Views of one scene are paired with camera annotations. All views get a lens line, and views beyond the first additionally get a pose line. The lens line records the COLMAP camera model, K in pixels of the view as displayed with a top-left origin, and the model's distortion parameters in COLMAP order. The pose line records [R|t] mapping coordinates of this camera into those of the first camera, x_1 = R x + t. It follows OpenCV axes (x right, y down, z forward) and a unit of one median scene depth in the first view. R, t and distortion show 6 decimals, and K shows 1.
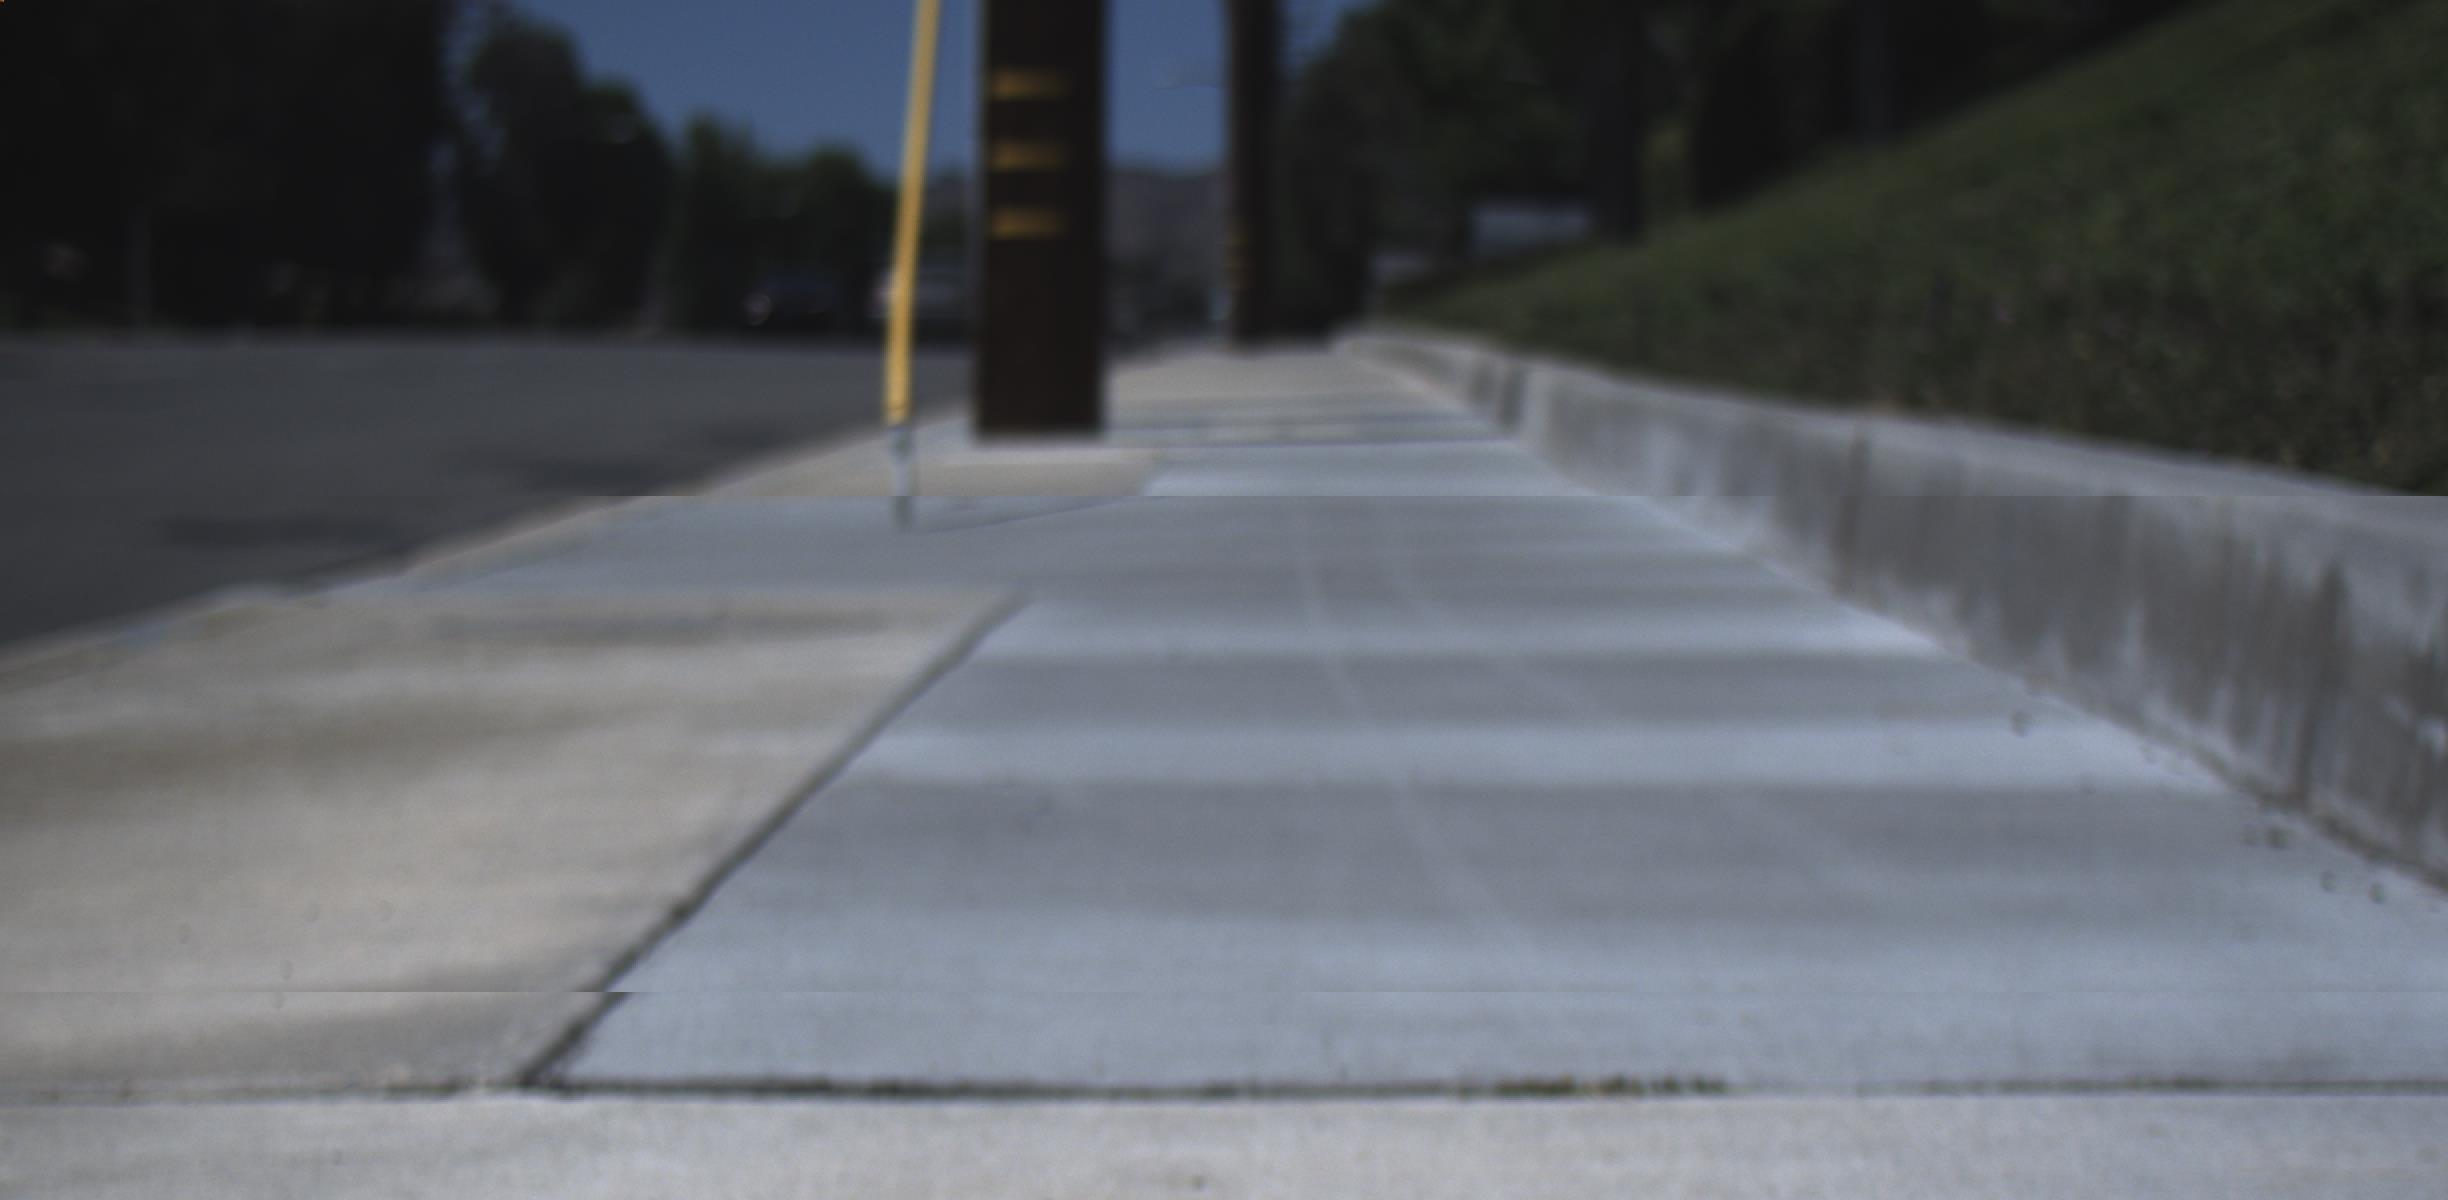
lens RADIAL K [[2848.7, 0, 1224.0], [0, 2848.7, 600.0], [0, 0, 1]] dist [-0.026839, -0.012304]
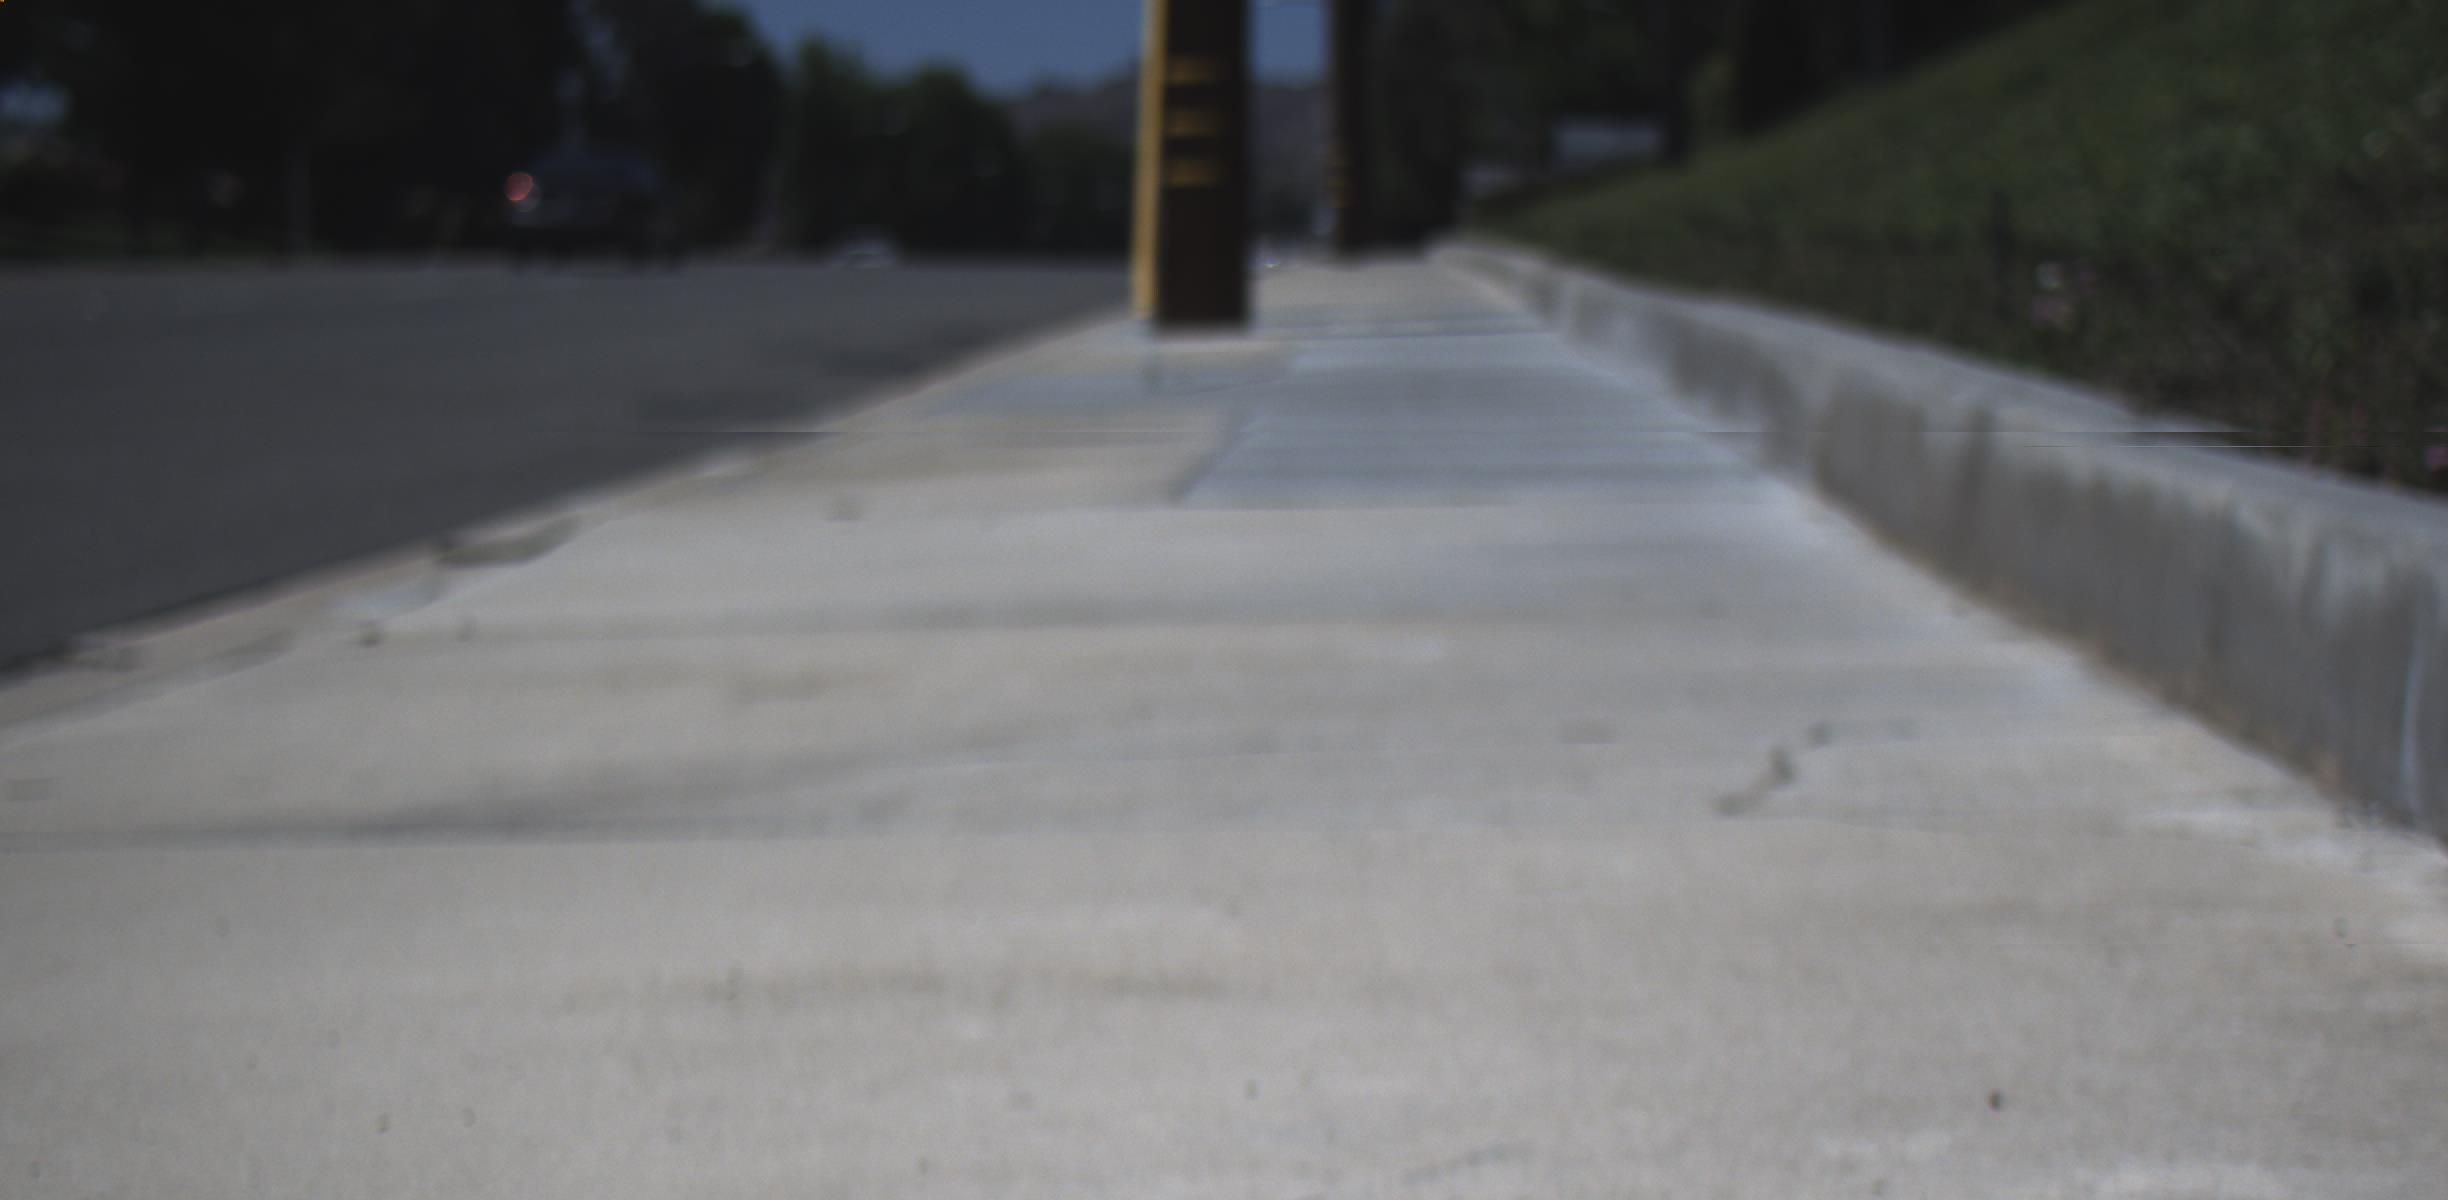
lens RADIAL K [[2848.7, 0, 1224.0], [0, 2848.7, 600.0], [0, 0, 1]] dist [-0.026839, -0.012304]
pose [[0.999342, -0.008952, -0.035158, -0.004971], [0.010057, 0.999458, 0.031359, 0.017526], [0.034858, -0.031692, 0.998890, -0.221738]]
